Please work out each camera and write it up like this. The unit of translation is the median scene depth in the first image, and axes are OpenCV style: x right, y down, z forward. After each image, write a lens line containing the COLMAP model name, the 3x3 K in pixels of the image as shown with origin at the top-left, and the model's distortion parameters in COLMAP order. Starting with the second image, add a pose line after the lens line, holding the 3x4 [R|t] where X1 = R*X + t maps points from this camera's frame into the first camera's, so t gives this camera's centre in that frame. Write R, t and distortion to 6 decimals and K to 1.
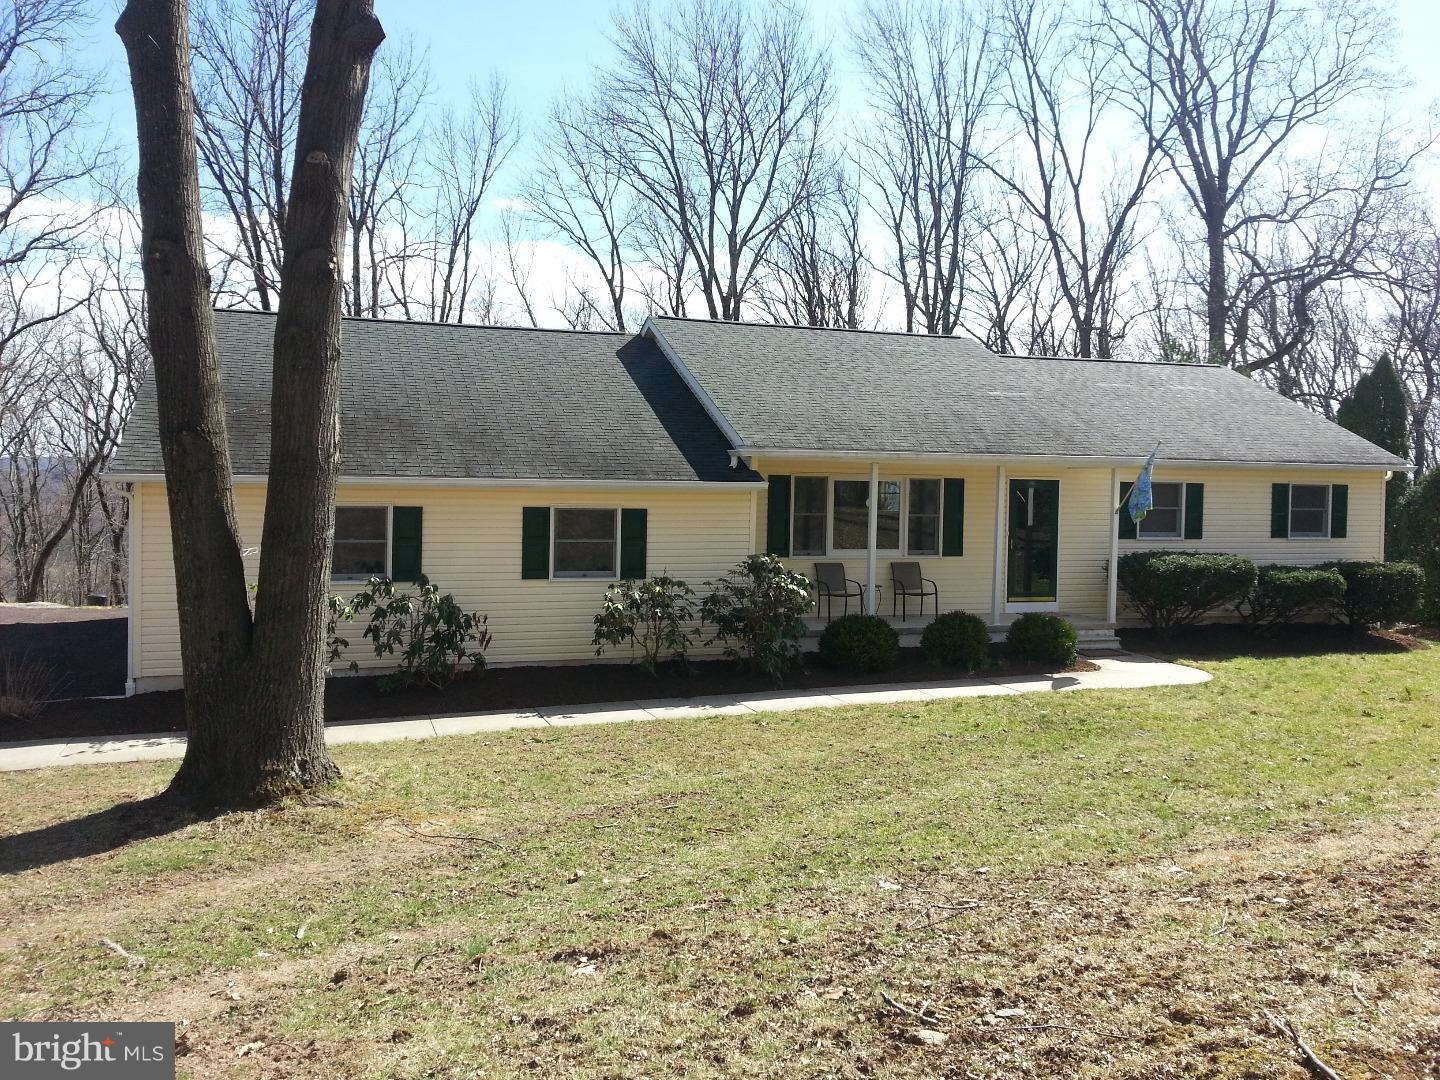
lens RADIAL K [[1167.4, 0, 683.3], [0, 1167.4, 519.6], [0, 0, 1]] dist [0.095848, -0.141961]
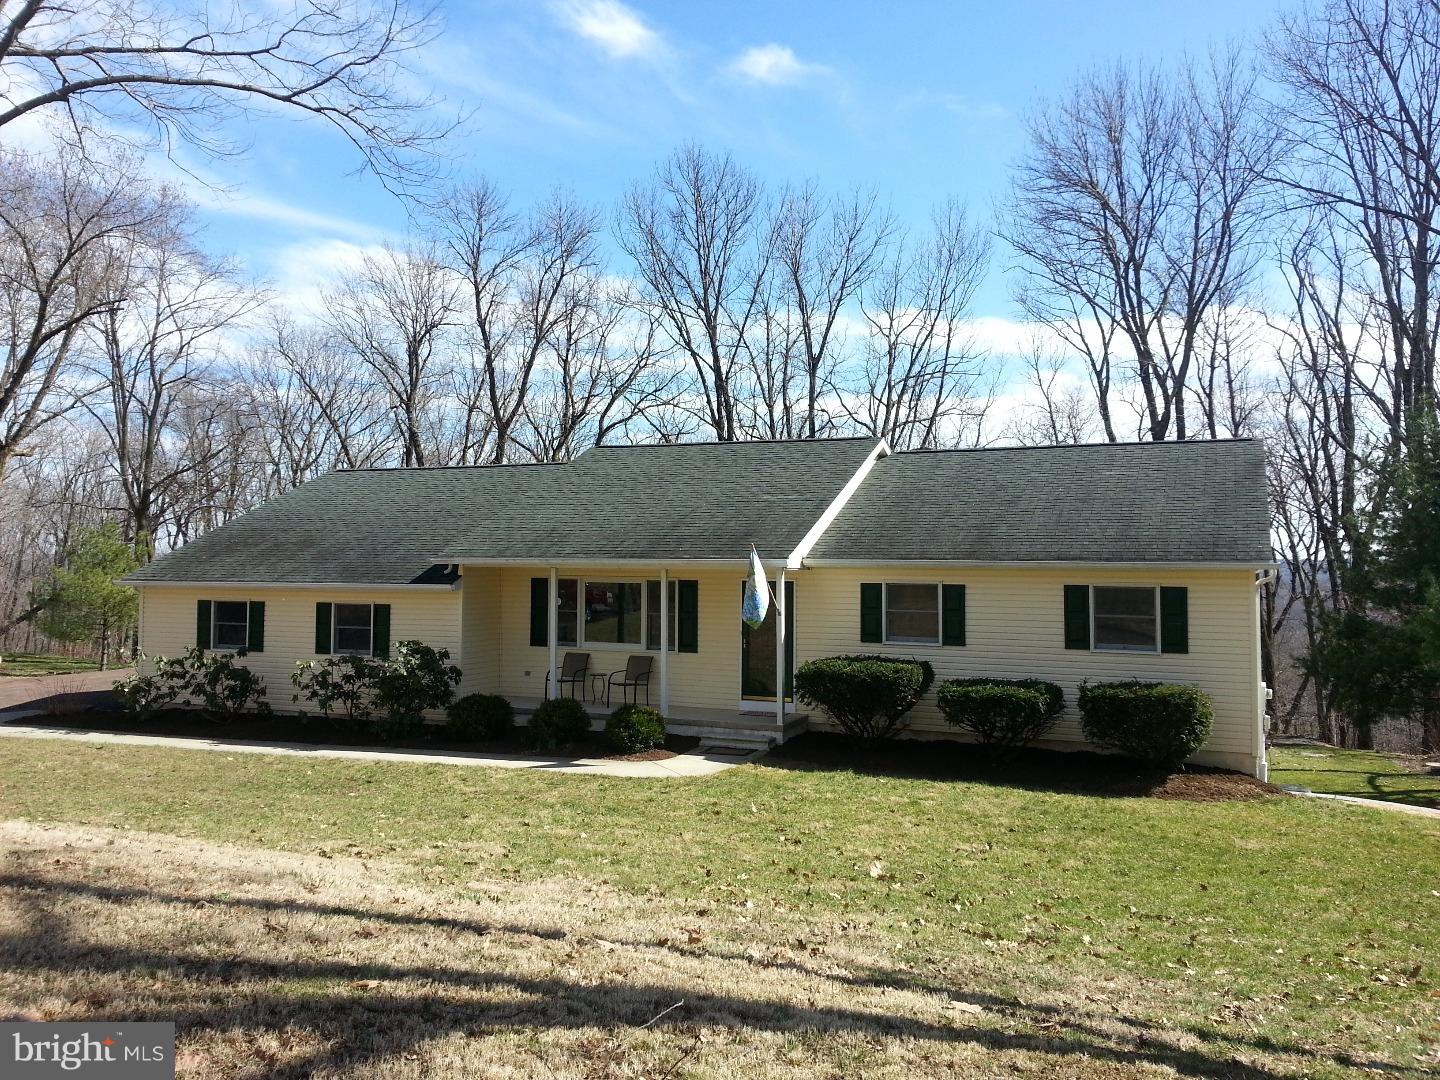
lens RADIAL K [[1167.4, 0, 683.3], [0, 1167.4, 519.6], [0, 0, 1]] dist [0.095848, -0.141961]
pose [[0.736277, -0.038822, -0.675565, 0.987291], [-0.019901, 0.996679, -0.078965, -0.005842], [0.676387, 0.071584, 0.733059, 0.209802]]
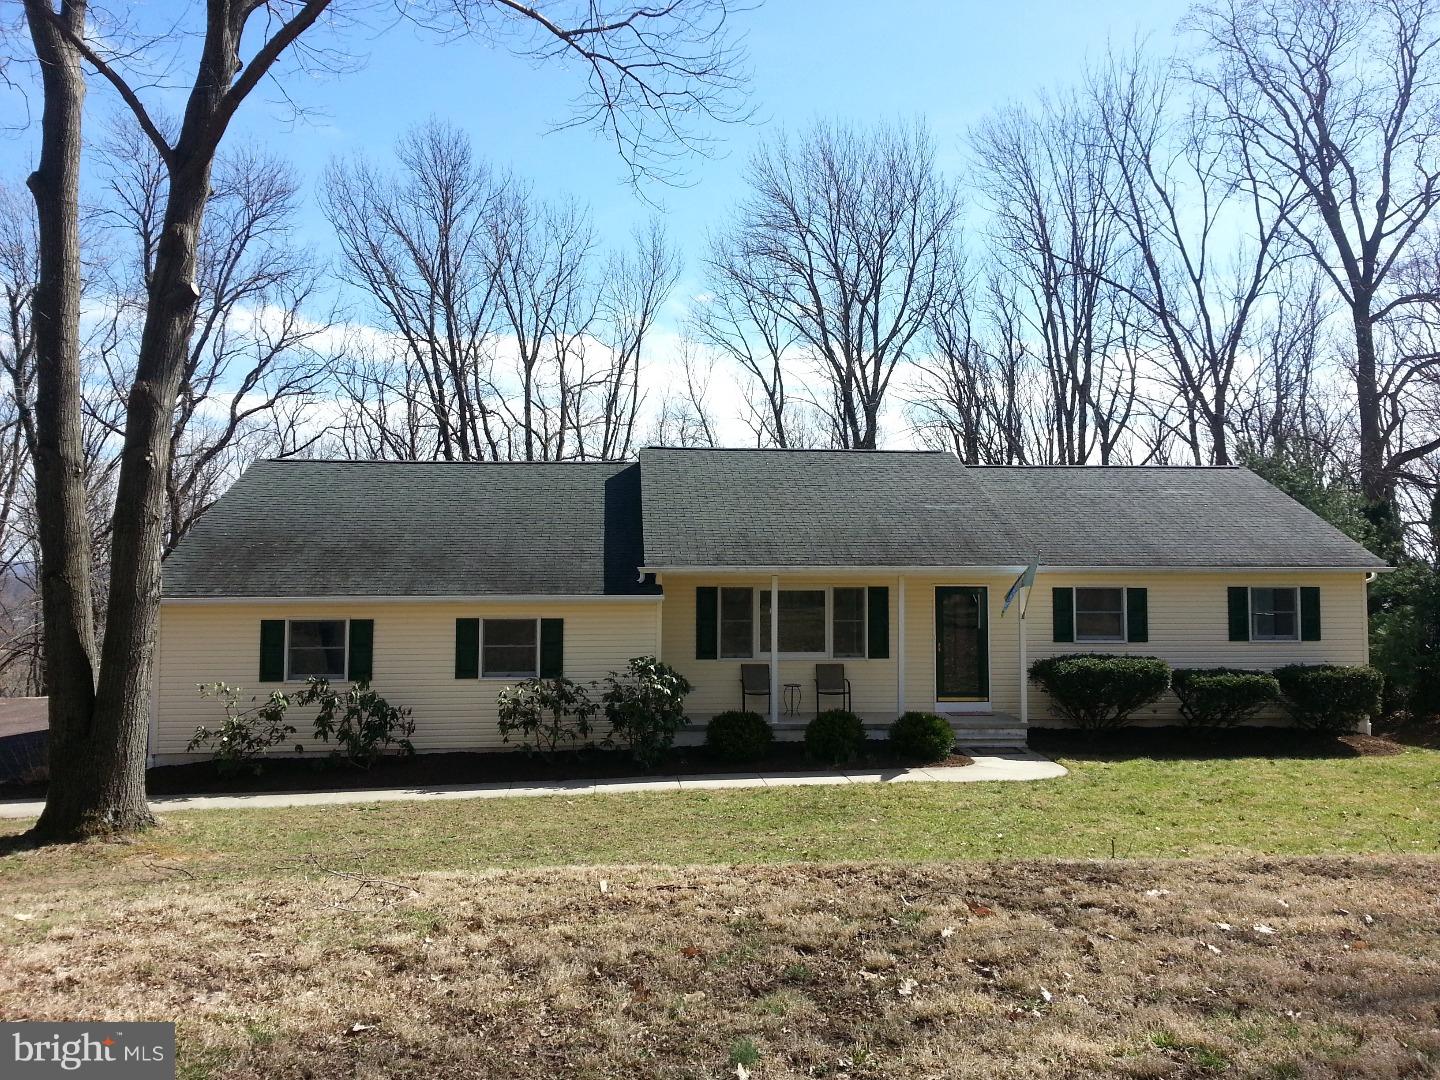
lens RADIAL K [[1167.4, 0, 683.3], [0, 1167.4, 519.6], [0, 0, 1]] dist [0.095848, -0.141961]
pose [[0.970331, -0.027657, -0.240194, 0.328964], [0.007876, 0.996524, -0.082928, -0.008842], [0.241653, 0.078575, 0.967176, -0.108029]]
